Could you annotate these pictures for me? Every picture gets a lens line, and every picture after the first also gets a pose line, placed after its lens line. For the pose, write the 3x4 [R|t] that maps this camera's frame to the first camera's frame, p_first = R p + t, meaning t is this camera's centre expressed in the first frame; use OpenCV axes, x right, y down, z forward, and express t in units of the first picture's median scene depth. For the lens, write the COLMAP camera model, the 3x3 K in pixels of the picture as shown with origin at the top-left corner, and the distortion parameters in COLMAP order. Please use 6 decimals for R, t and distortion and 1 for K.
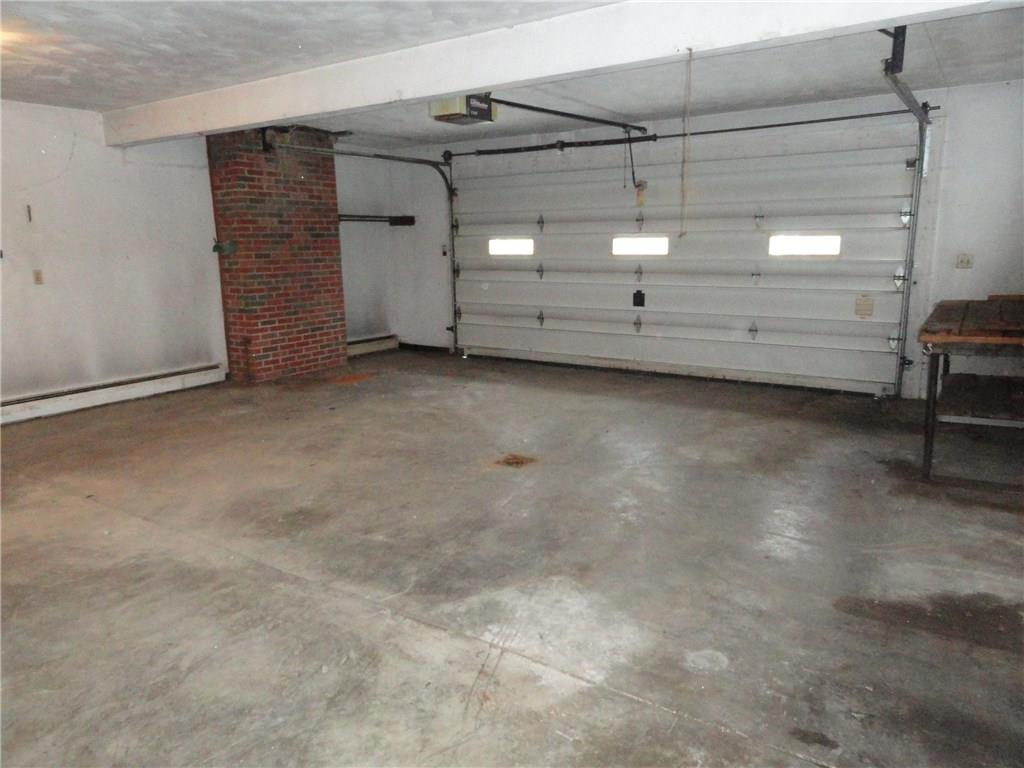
lens RADIAL K [[719.0, 0, 511.7], [0, 719.0, 383.1], [0, 0, 1]] dist [-0.002224, 0.005216]
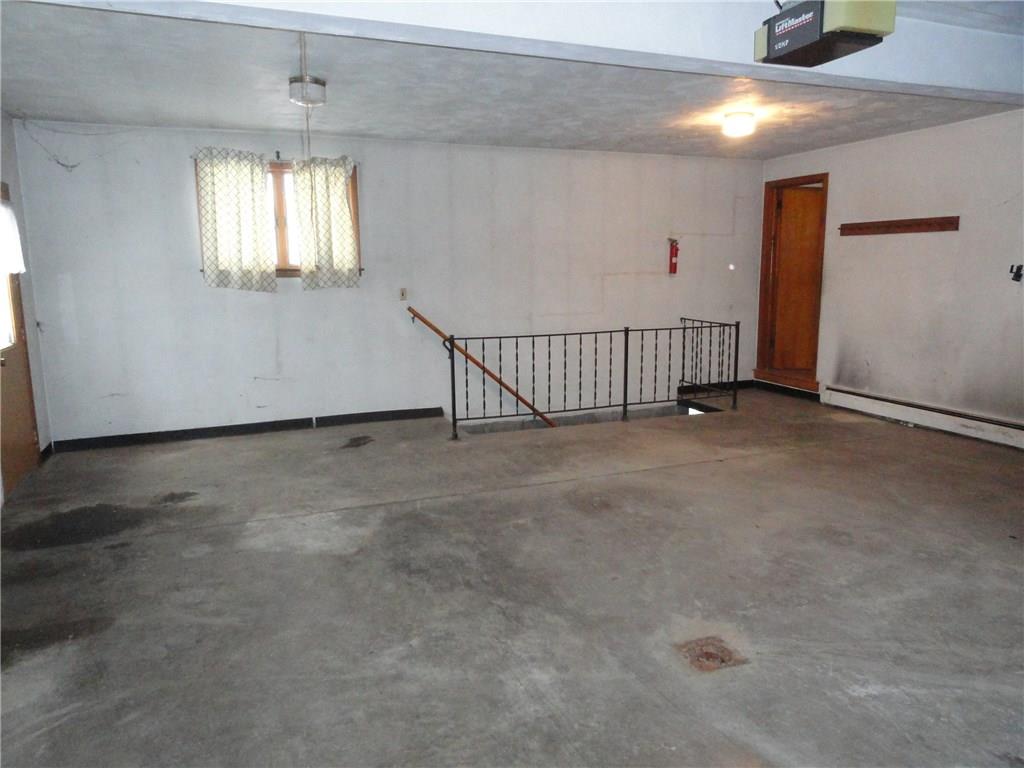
lens RADIAL K [[719.0, 0, 511.0], [0, 719.0, 383.6], [0, 0, 1]] dist [-0.002224, 0.005216]
pose [[-0.578506, 0.153895, -0.801029, 0.796733], [-0.144516, 0.947166, 0.286341, -0.360274], [0.802774, 0.281411, -0.525701, 1.697886]]
